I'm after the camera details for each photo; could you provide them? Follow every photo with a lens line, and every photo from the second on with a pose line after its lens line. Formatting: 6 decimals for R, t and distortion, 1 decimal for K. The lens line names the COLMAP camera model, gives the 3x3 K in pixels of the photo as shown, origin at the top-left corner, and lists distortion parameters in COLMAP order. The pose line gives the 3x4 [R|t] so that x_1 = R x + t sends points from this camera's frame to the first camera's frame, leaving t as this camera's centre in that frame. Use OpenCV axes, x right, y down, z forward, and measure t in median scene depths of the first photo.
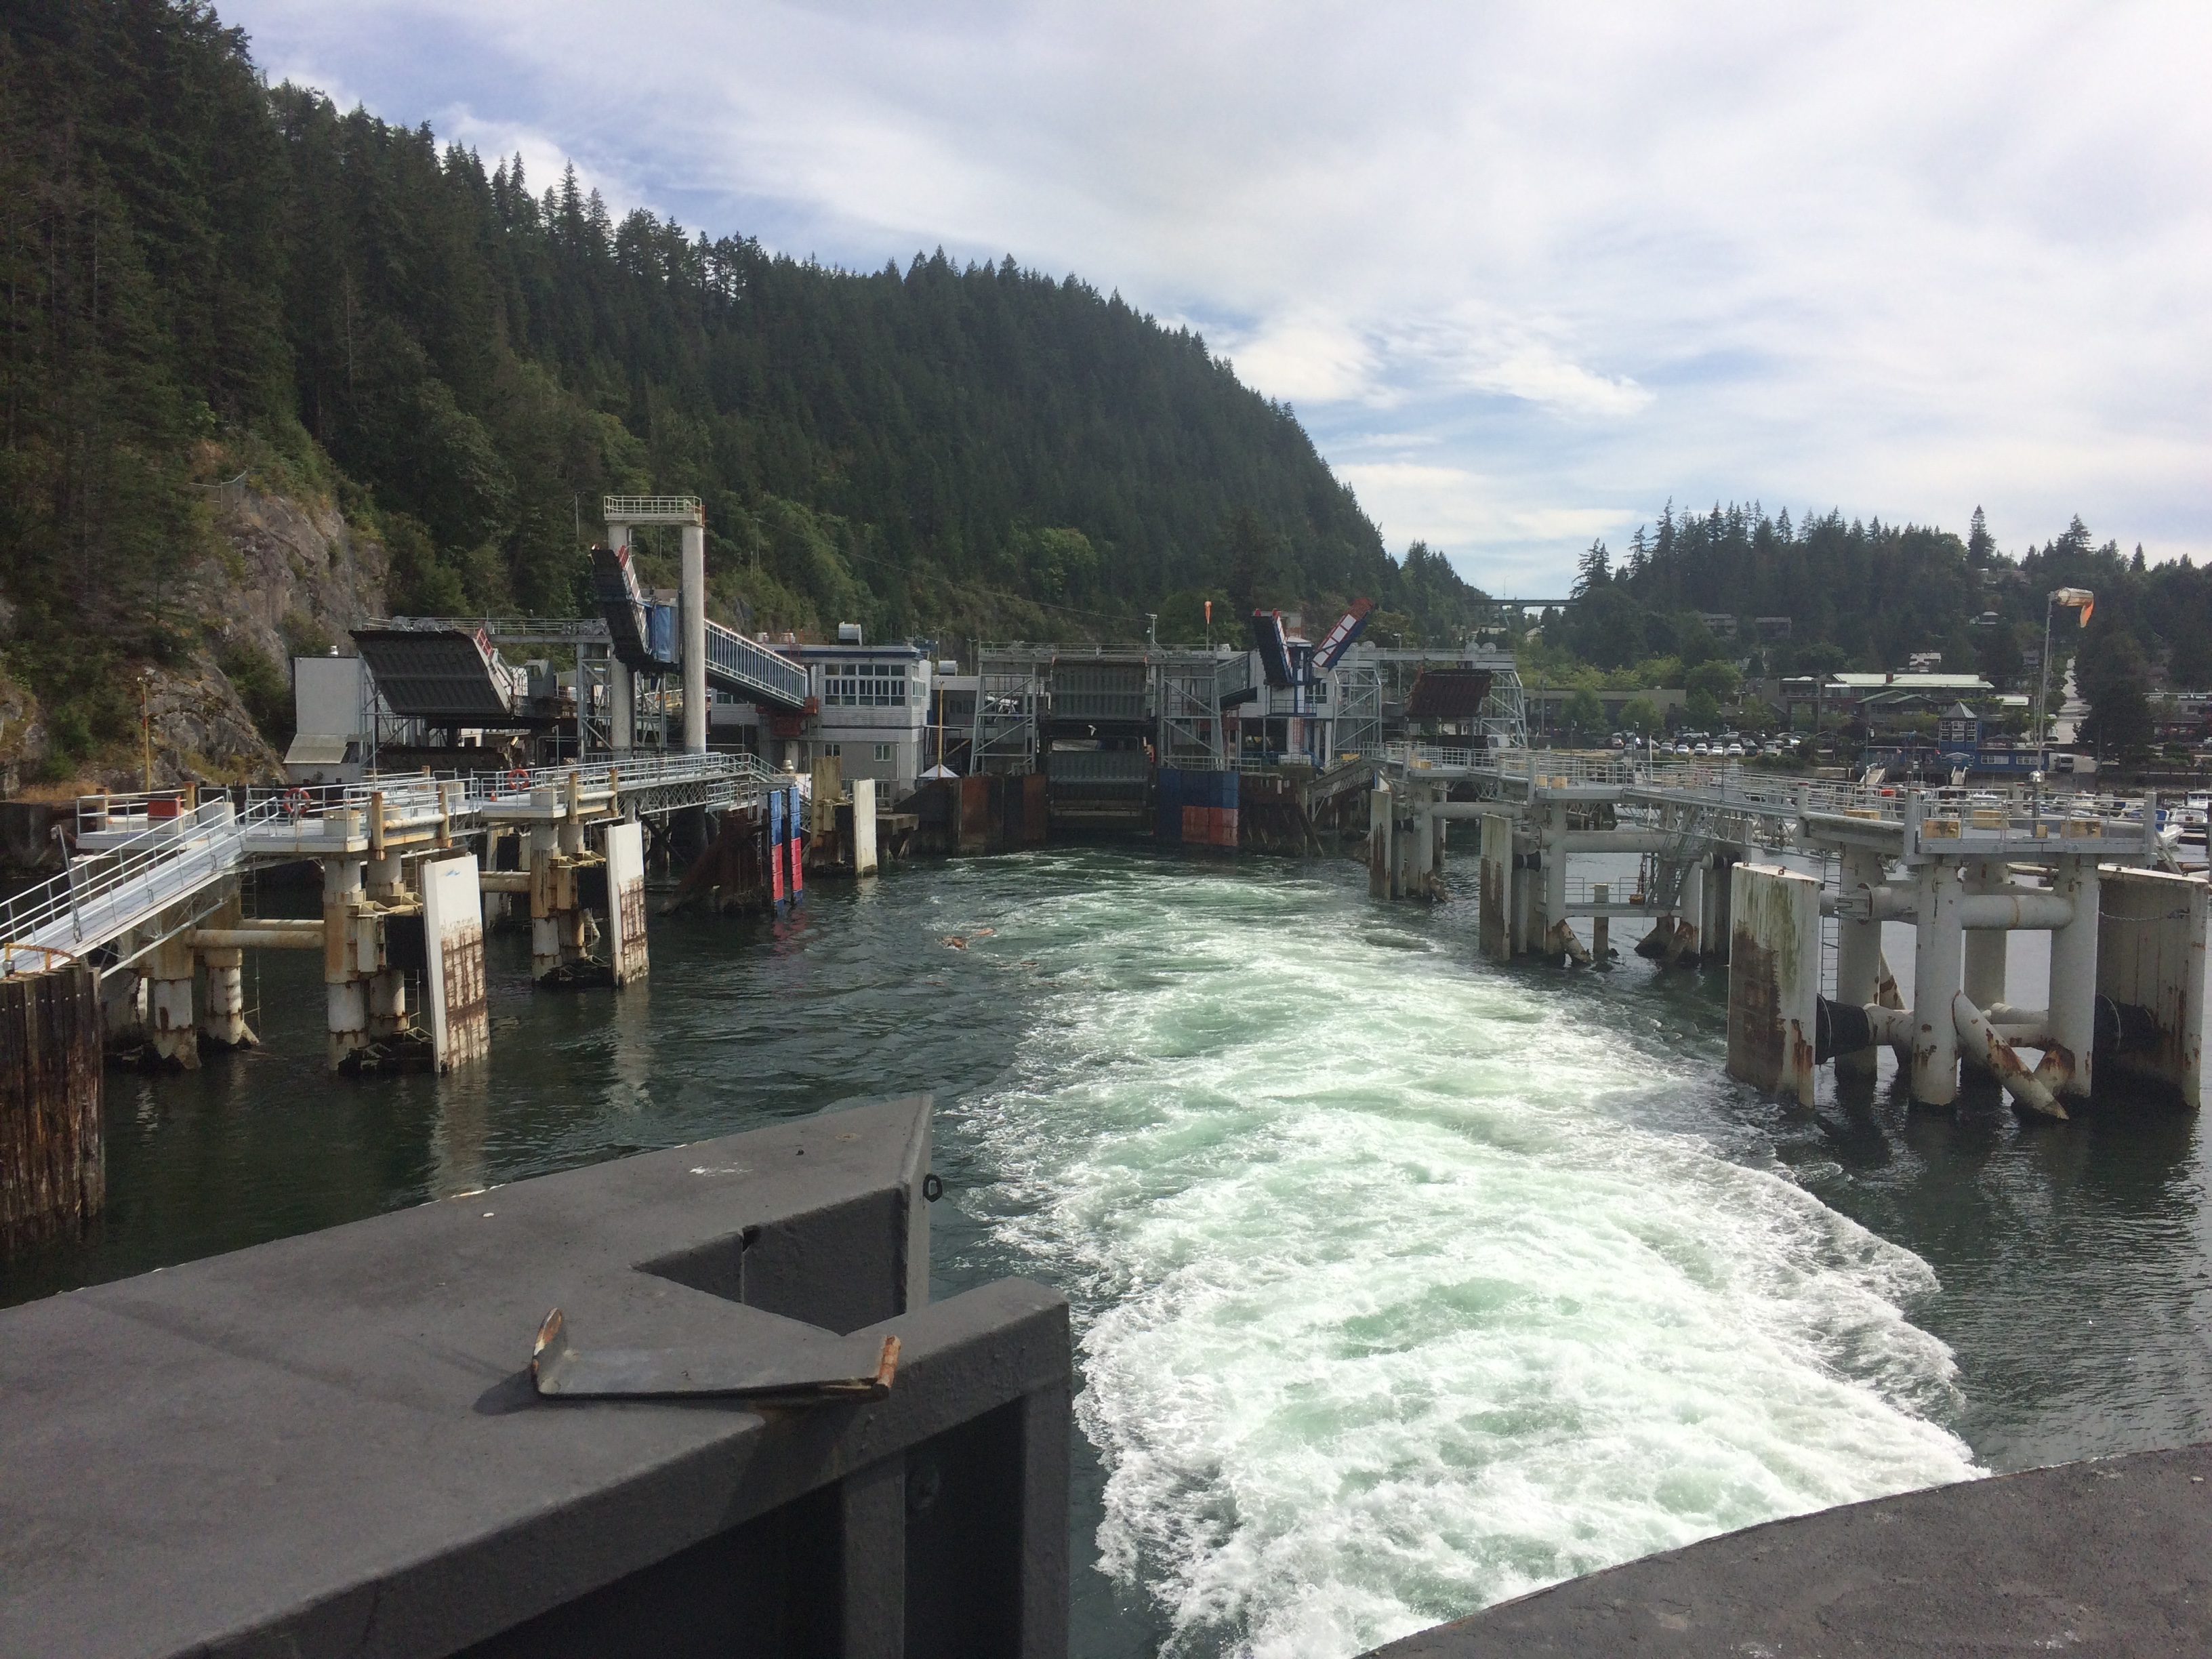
lens RADIAL K [[1863.2, 0, 1106.0], [0, 1863.2, 829.5], [0, 0, 1]] dist [0.005583, 0.006379]
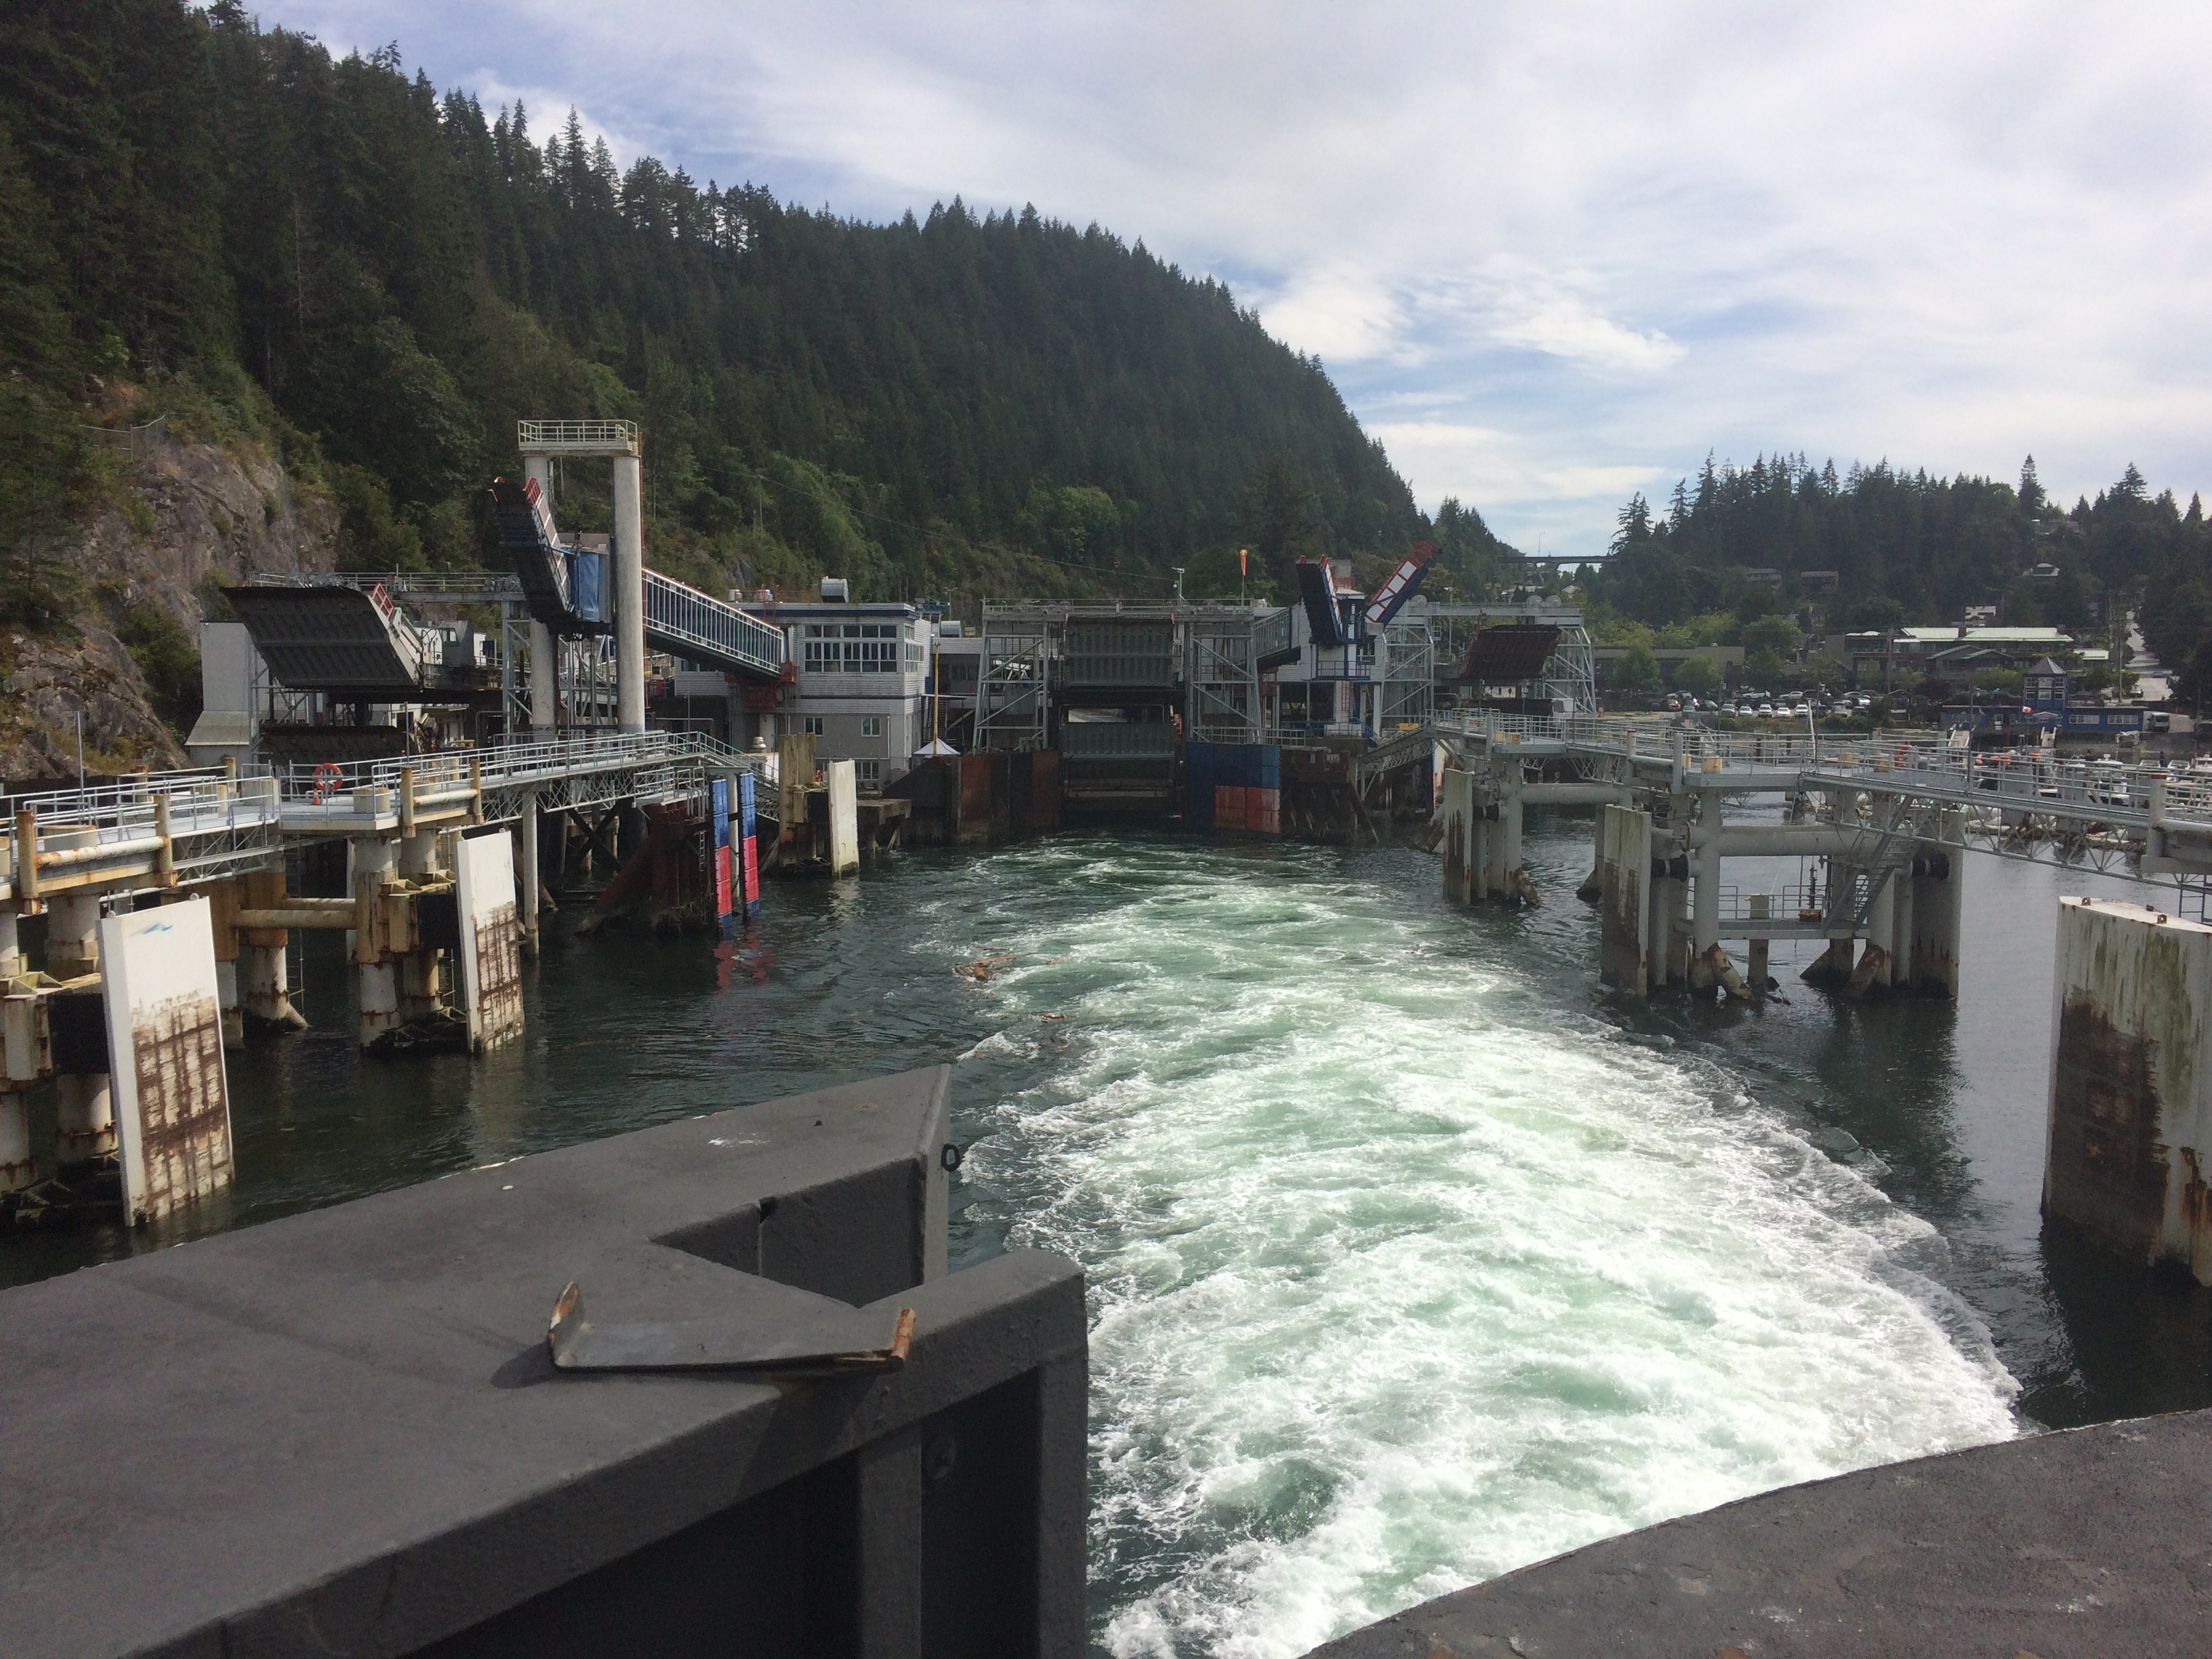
lens RADIAL K [[1128.1, 0, 1022.6], [0, 1128.1, 829.4], [0, 0, 1]] dist [-0.000284, -0.000209]
pose [[0.995511, 0.004491, -0.094542, 0.001452], [0.002617, 0.997186, 0.074927, -0.029597], [0.094612, -0.074838, 0.992697, 0.434120]]
